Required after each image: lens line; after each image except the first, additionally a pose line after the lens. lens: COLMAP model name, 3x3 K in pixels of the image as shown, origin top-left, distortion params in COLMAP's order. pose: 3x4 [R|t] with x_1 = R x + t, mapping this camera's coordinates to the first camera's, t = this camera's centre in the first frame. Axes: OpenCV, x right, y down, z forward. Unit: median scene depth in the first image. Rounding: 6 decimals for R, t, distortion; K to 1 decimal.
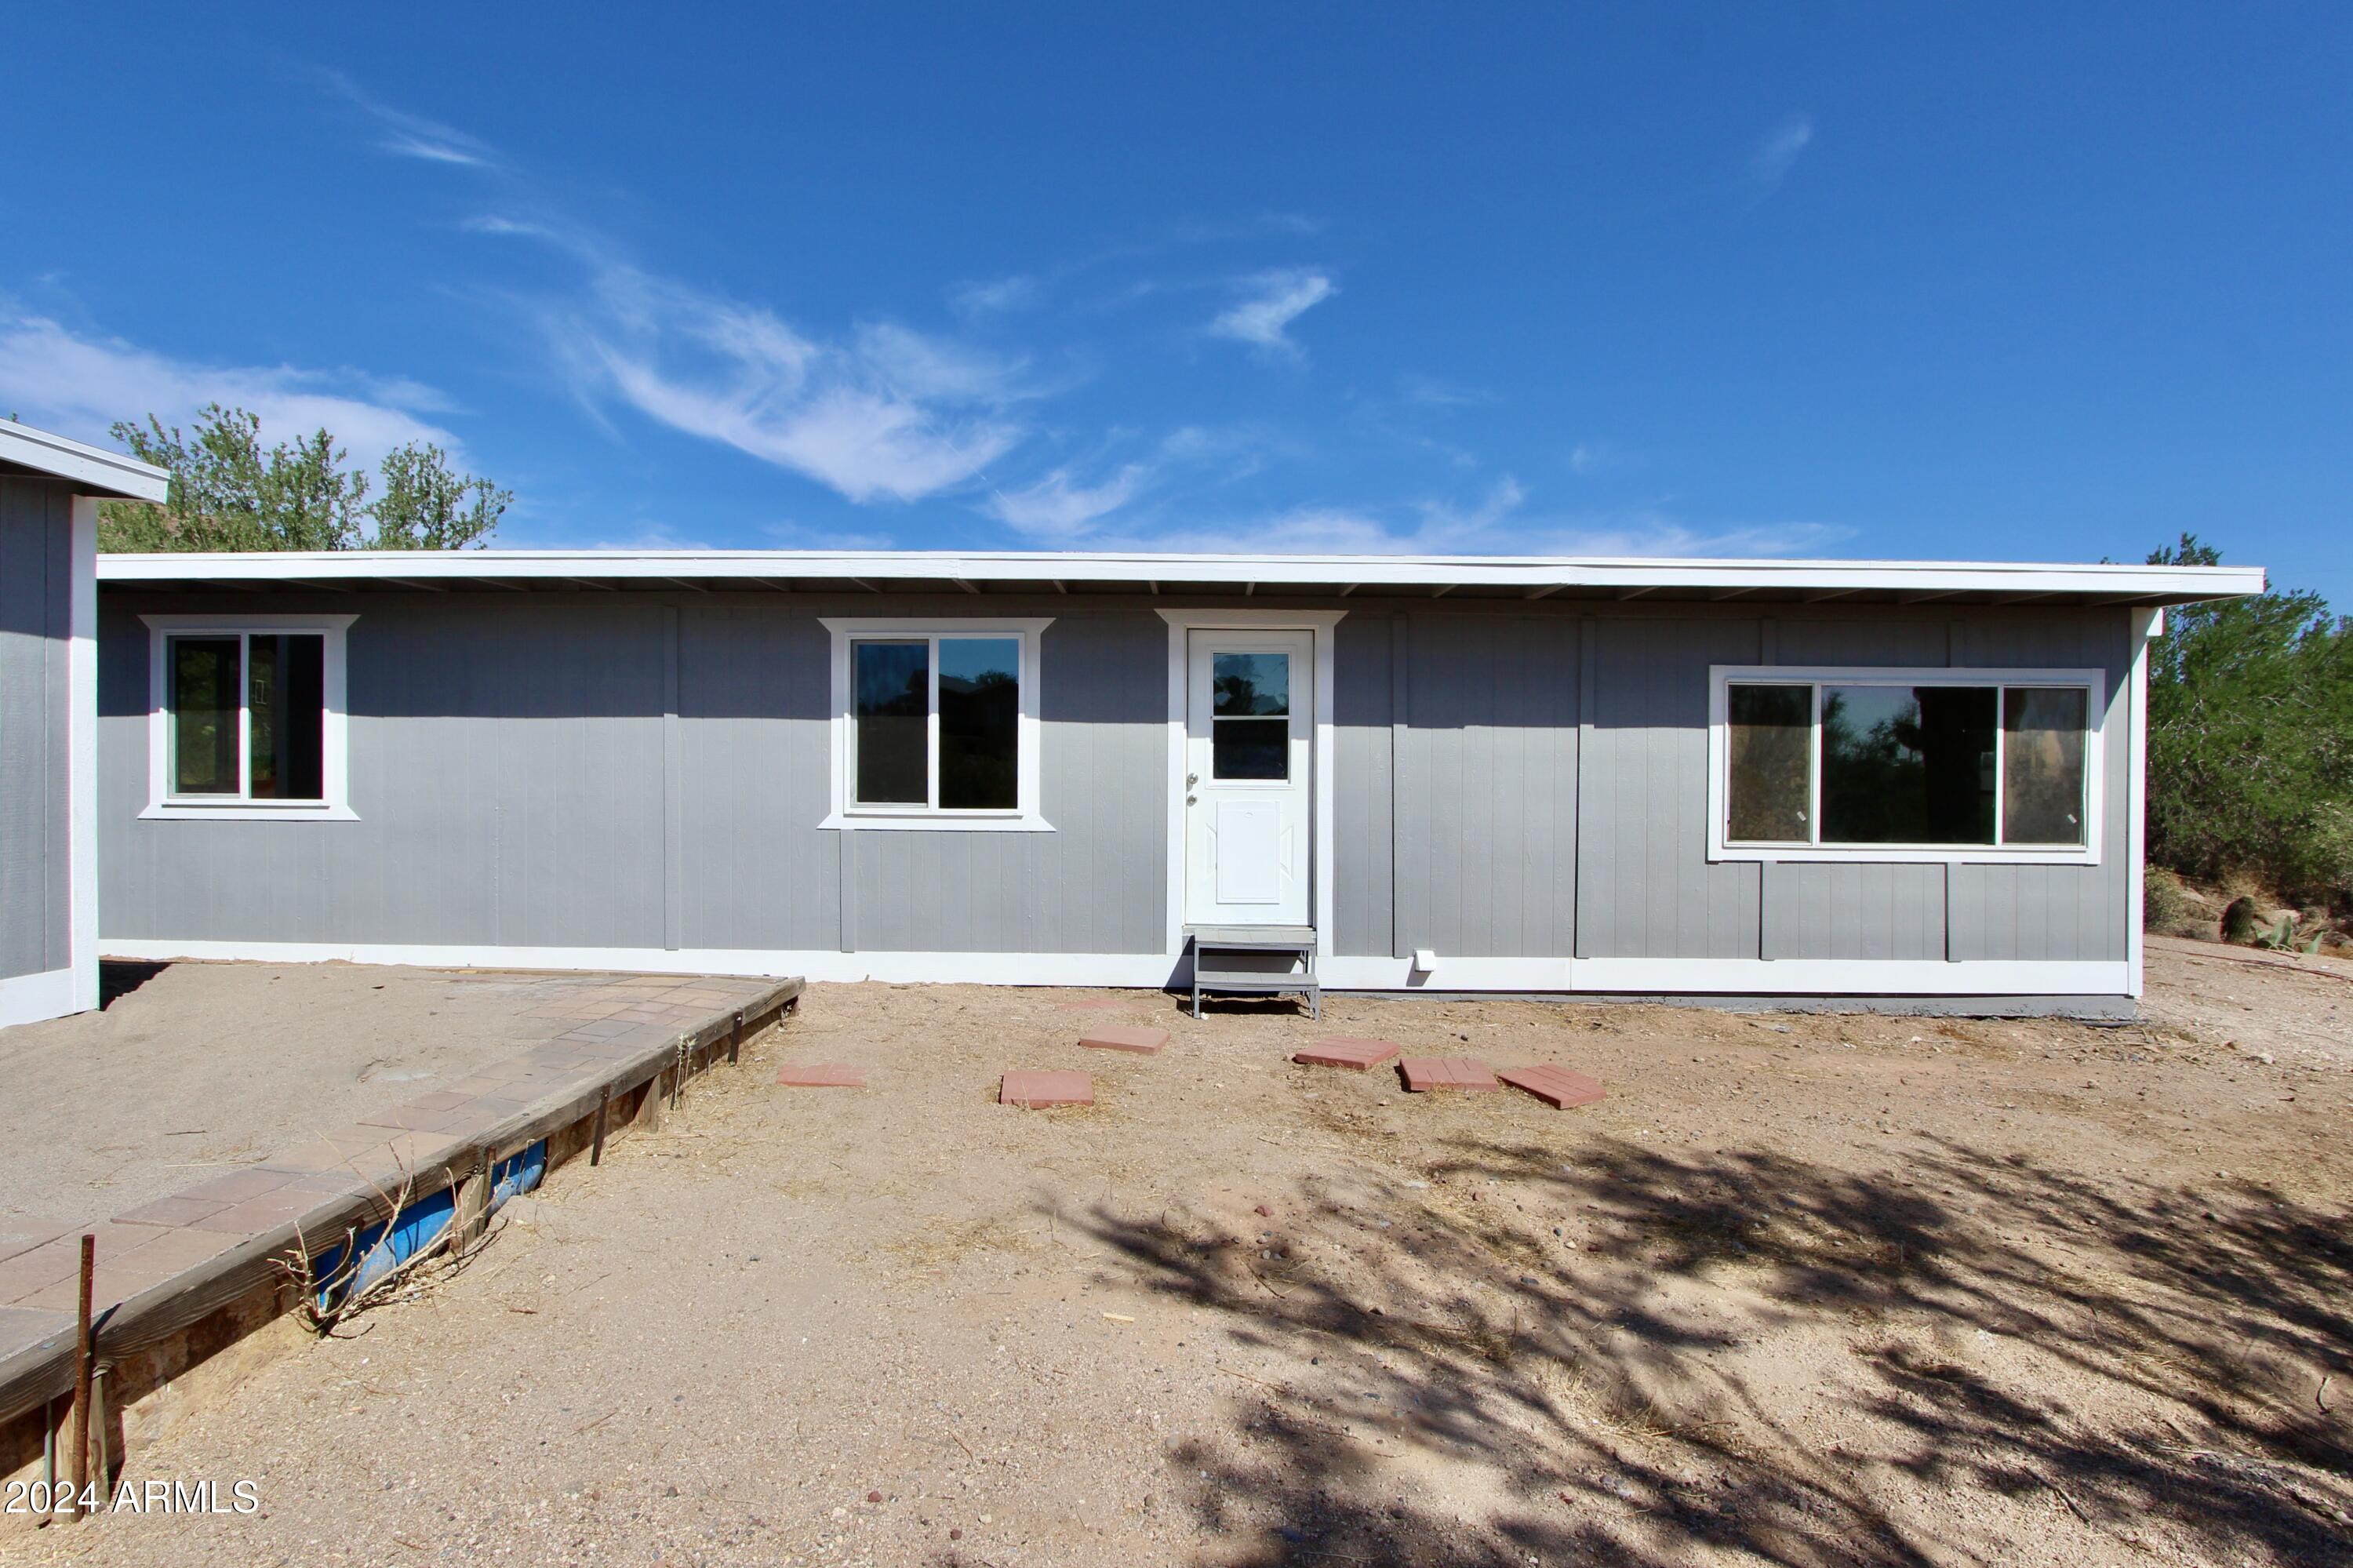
lens RADIAL K [[1140.3, 0, 1157.3], [0, 1140.3, 788.1], [0, 0, 1]] dist [-0.010027, -0.000277]
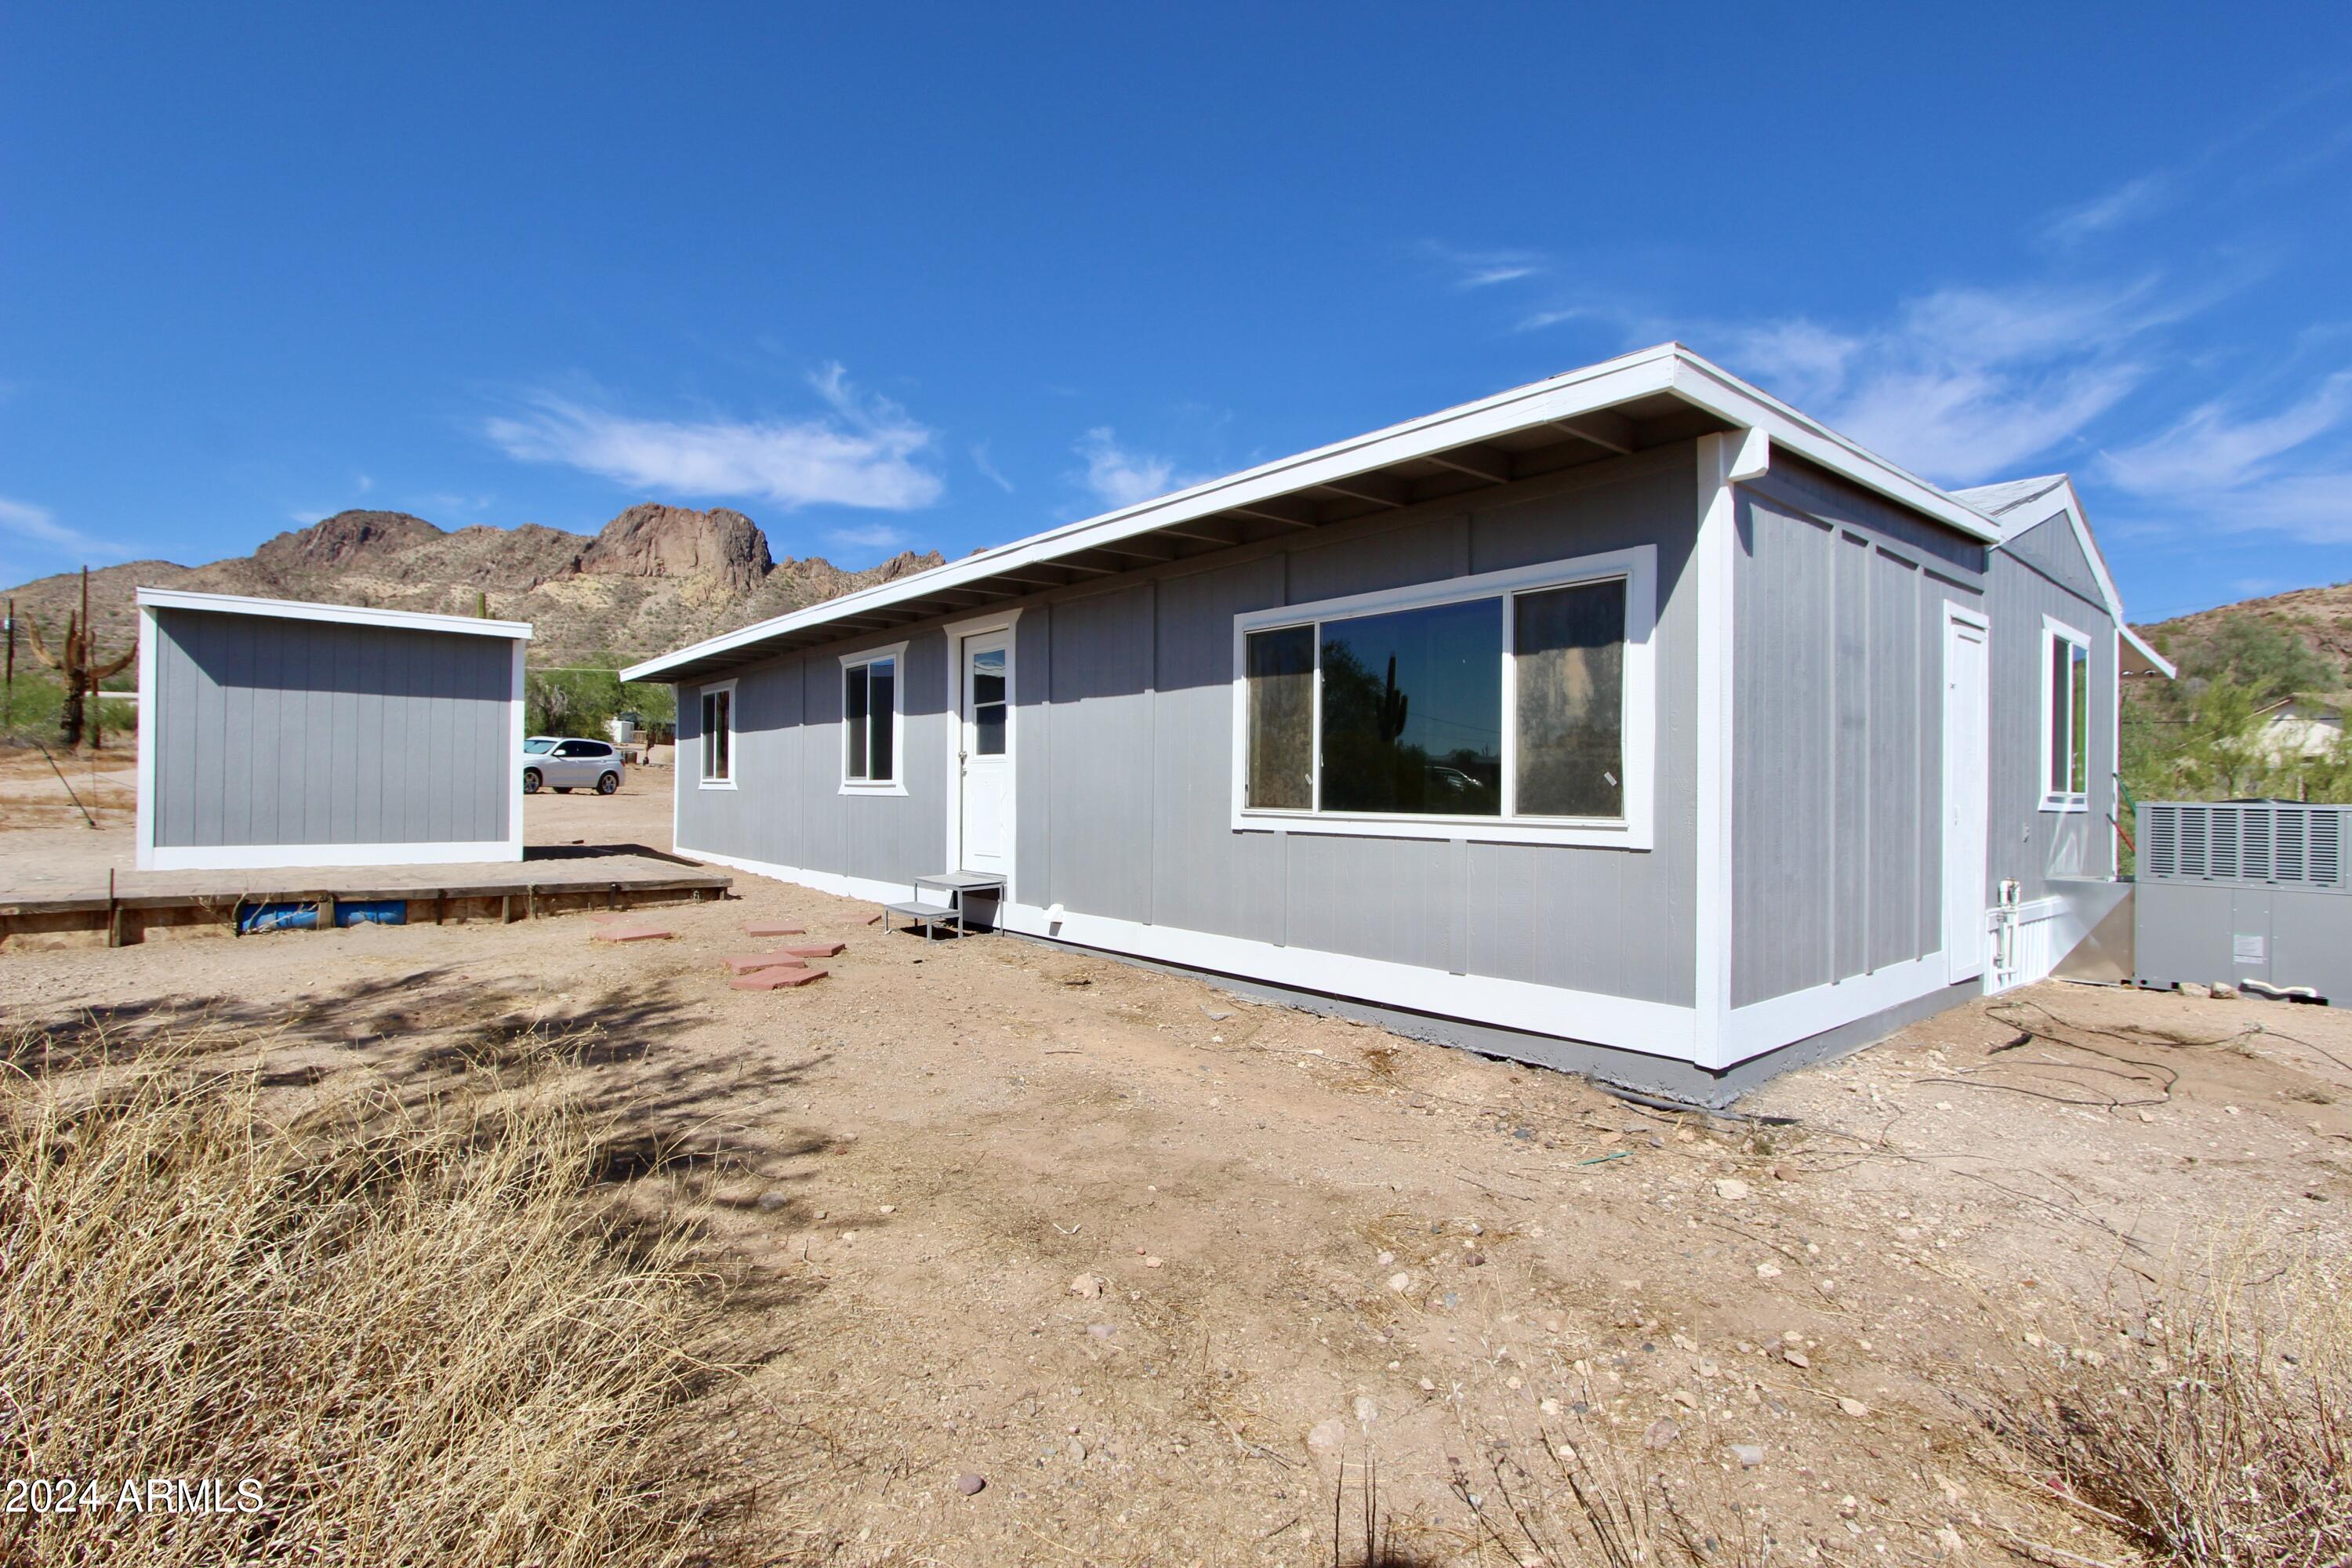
lens RADIAL K [[1104.5, 0, 1175.0], [0, 1104.5, 788.4], [0, 0, 1]] dist [-0.030920, 0.003468]
pose [[0.652463, -0.004290, -0.757808, 0.626010], [-0.012209, 0.999795, -0.016172, 0.025612], [0.757722, 0.019804, 0.652277, 0.215604]]
